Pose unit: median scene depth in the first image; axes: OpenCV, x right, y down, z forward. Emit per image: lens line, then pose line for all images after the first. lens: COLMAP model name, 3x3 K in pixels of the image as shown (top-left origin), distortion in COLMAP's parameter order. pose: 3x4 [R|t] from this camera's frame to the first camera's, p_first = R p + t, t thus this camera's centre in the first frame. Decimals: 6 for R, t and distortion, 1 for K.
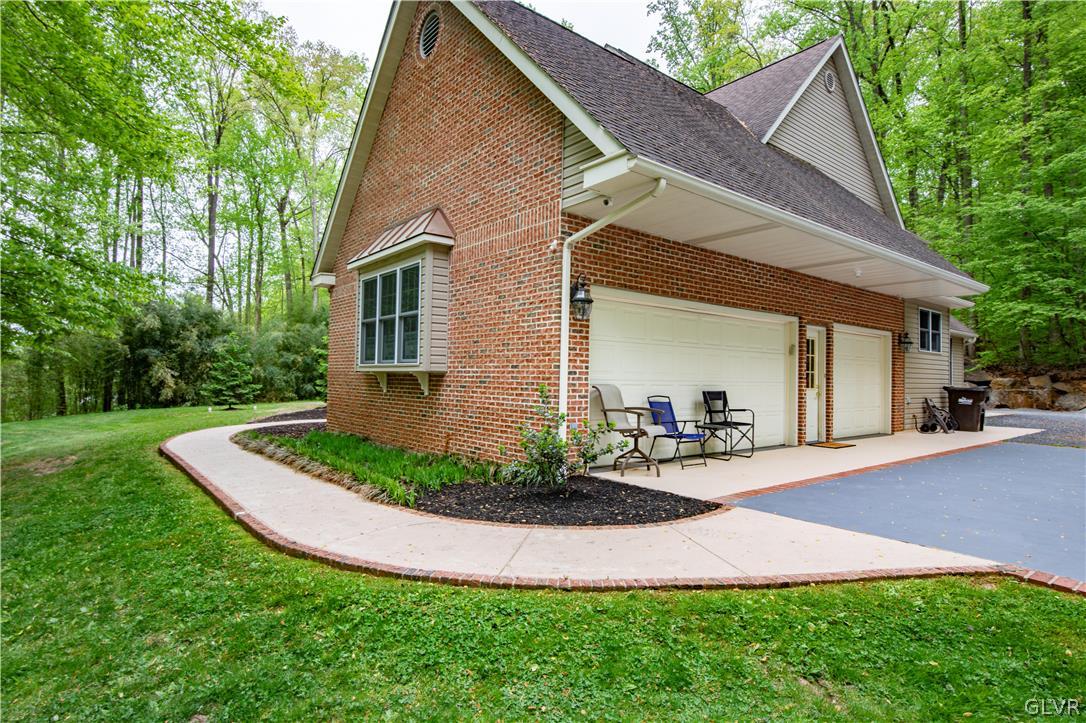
lens RADIAL K [[581.3, 0, 543.0], [0, 581.3, 361.5], [0, 0, 1]] dist [0.017623, 0.000128]
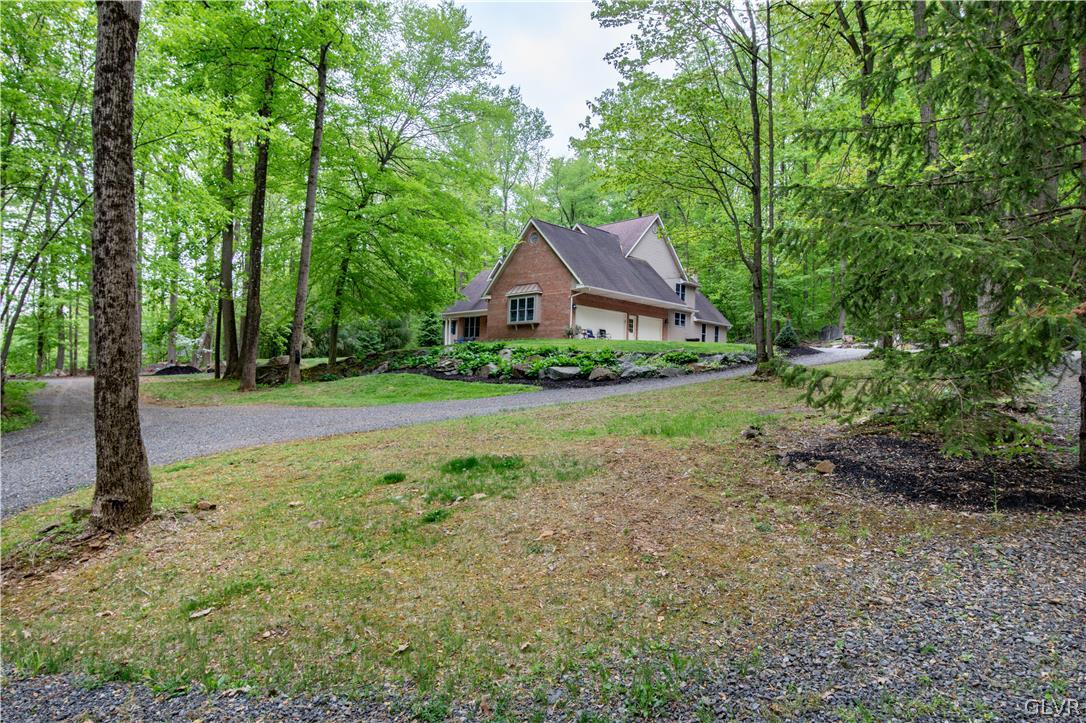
lens RADIAL K [[581.3, 0, 543.0], [0, 581.3, 361.5], [0, 0, 1]] dist [0.017623, 0.000128]
pose [[0.994945, 0.020056, 0.098402, -0.473886], [-0.020373, 0.999790, 0.002214, 0.245718], [-0.098337, -0.004208, 0.995144, -2.743746]]
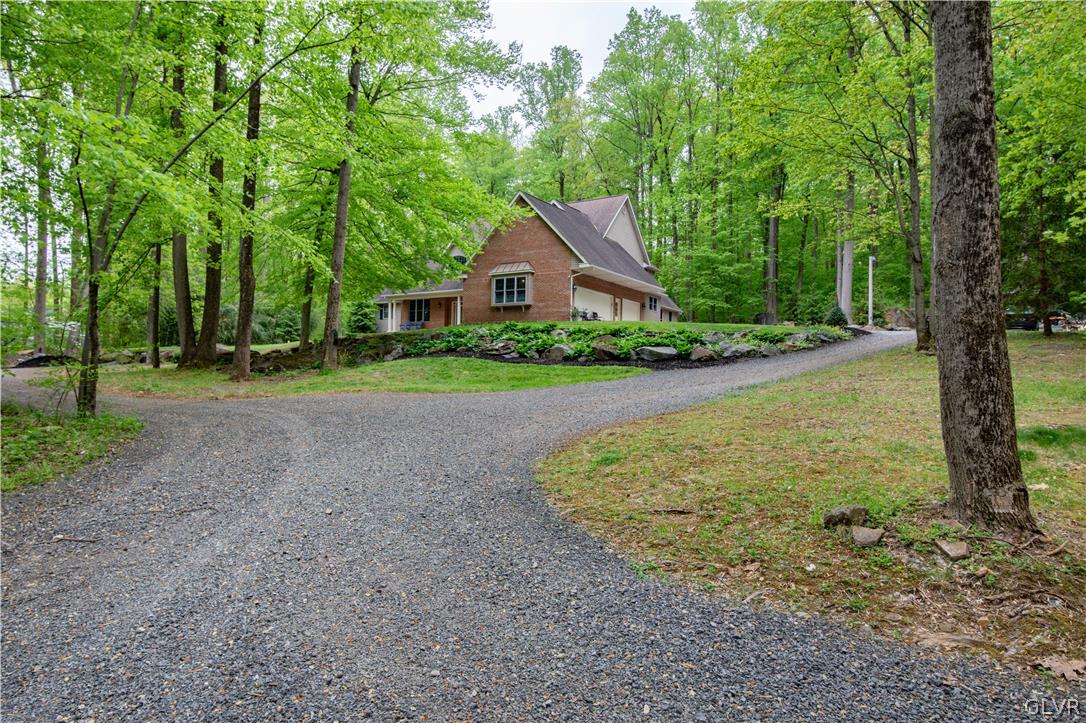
lens RADIAL K [[604.3, 0, 543.0], [0, 604.3, 361.5], [0, 0, 1]] dist [0.019787, 0.000124]
pose [[0.950248, 0.008587, 0.311376, -1.163199], [-0.013481, 0.999817, 0.013568, 0.293524], [-0.311203, -0.017091, 0.950190, -2.475805]]
